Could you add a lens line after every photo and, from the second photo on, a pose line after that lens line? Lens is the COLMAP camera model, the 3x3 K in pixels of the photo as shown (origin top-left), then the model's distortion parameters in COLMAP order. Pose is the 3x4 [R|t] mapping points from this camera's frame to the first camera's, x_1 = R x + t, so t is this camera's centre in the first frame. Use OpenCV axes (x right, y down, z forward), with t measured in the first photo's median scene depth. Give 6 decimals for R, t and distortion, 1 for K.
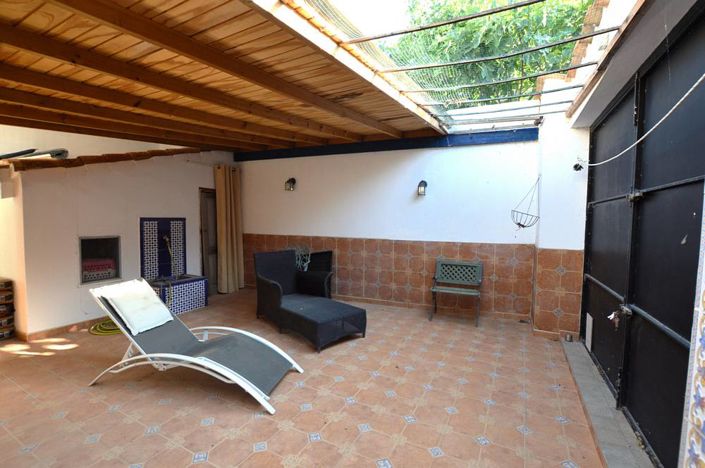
lens RADIAL K [[320.6, 0, 351.0], [0, 320.6, 237.0], [0, 0, 1]] dist [-0.027721, 0.000810]
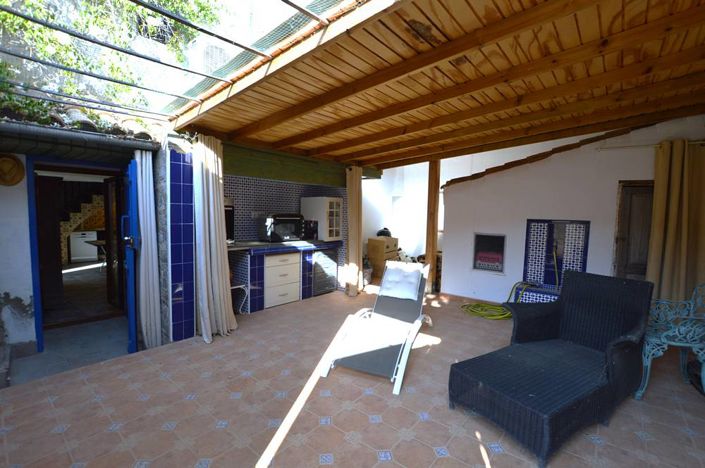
lens RADIAL K [[320.6, 0, 351.0], [0, 320.6, 237.0], [0, 0, 1]] dist [-0.027721, 0.000810]
pose [[-0.202136, 0.055257, -0.977797, 0.444630], [-0.085088, 0.993641, 0.073742, -0.031196], [0.975654, 0.098105, -0.196149, 0.657090]]
